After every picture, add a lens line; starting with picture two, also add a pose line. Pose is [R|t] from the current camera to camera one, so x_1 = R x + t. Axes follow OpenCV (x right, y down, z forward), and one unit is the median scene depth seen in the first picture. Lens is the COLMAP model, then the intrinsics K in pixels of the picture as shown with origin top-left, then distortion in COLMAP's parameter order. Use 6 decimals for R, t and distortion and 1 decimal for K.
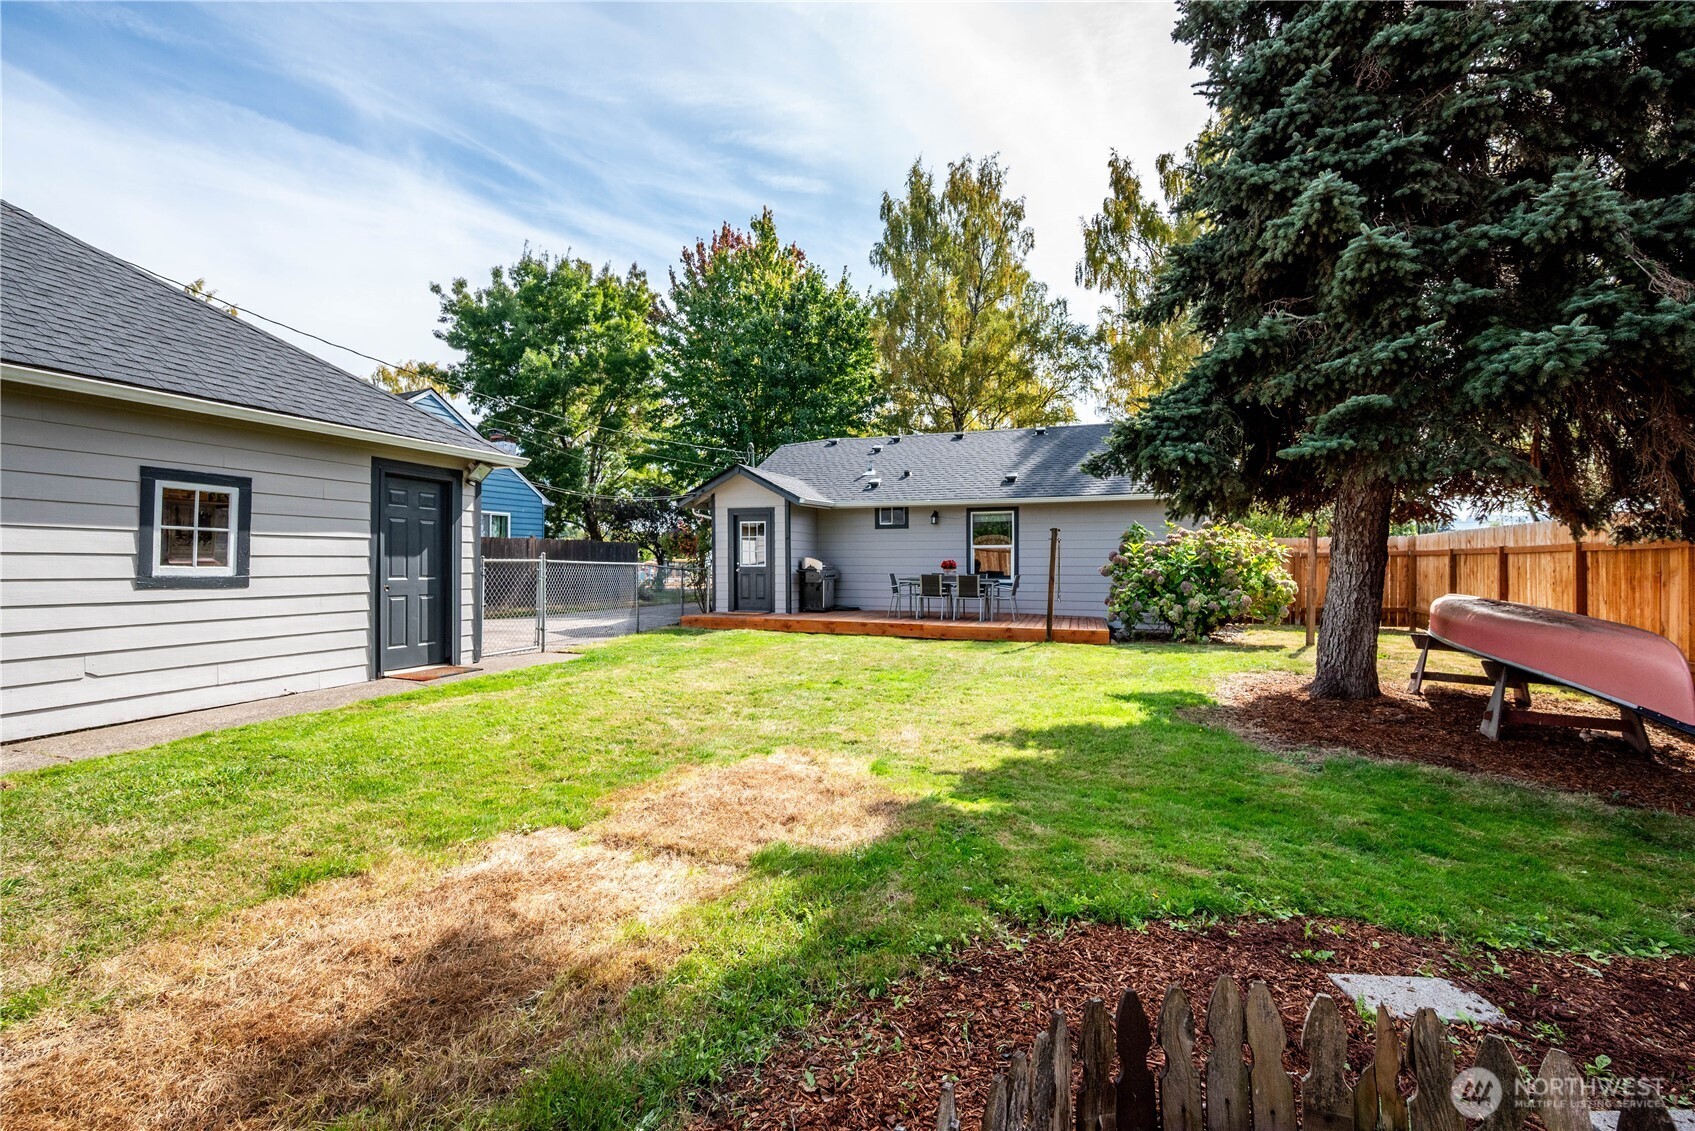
lens RADIAL K [[706.8, 0, 865.3], [0, 706.8, 562.3], [0, 0, 1]] dist [0.000330, -0.000518]
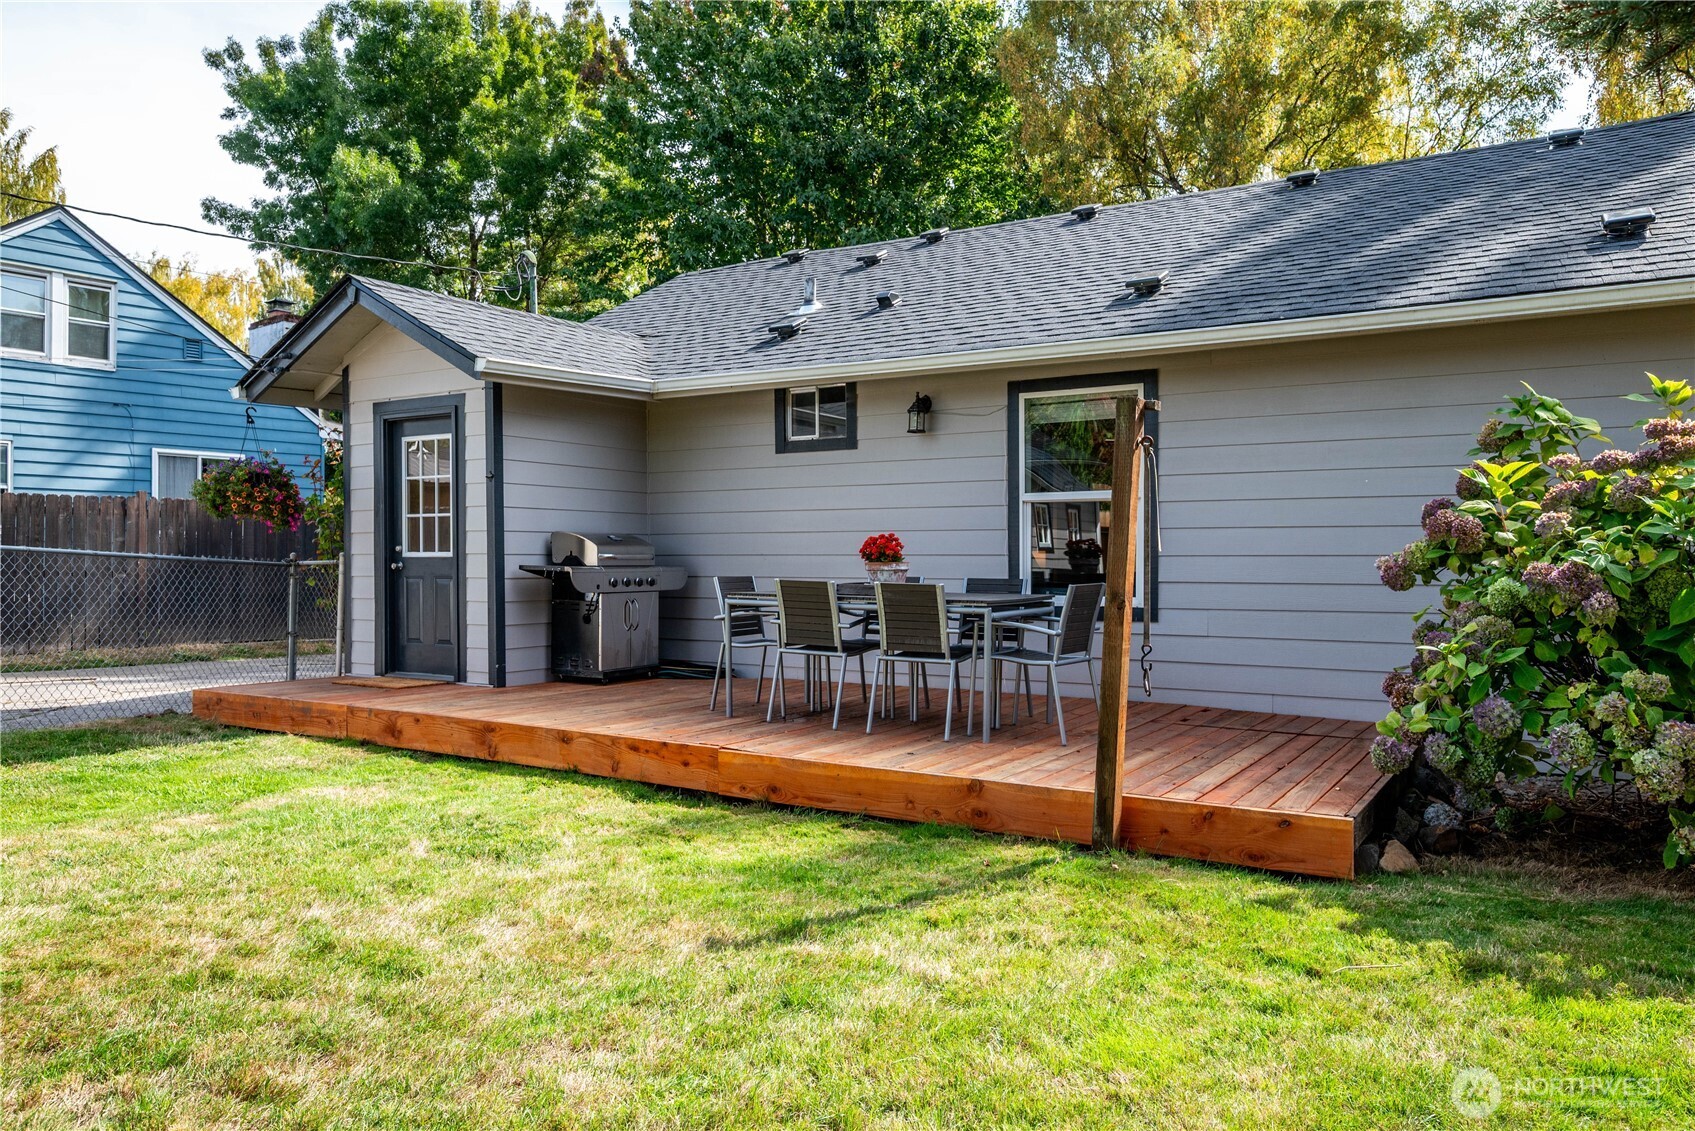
lens RADIAL K [[1158.6, 0, 860.6], [0, 1158.6, 565.7], [0, 0, 1]] dist [-0.018484, 0.000785]
pose [[0.967270, -0.002754, -0.253734, 0.212713], [0.008192, 0.999759, 0.020375, 0.000437], [0.253616, -0.021787, 0.967060, 0.437327]]
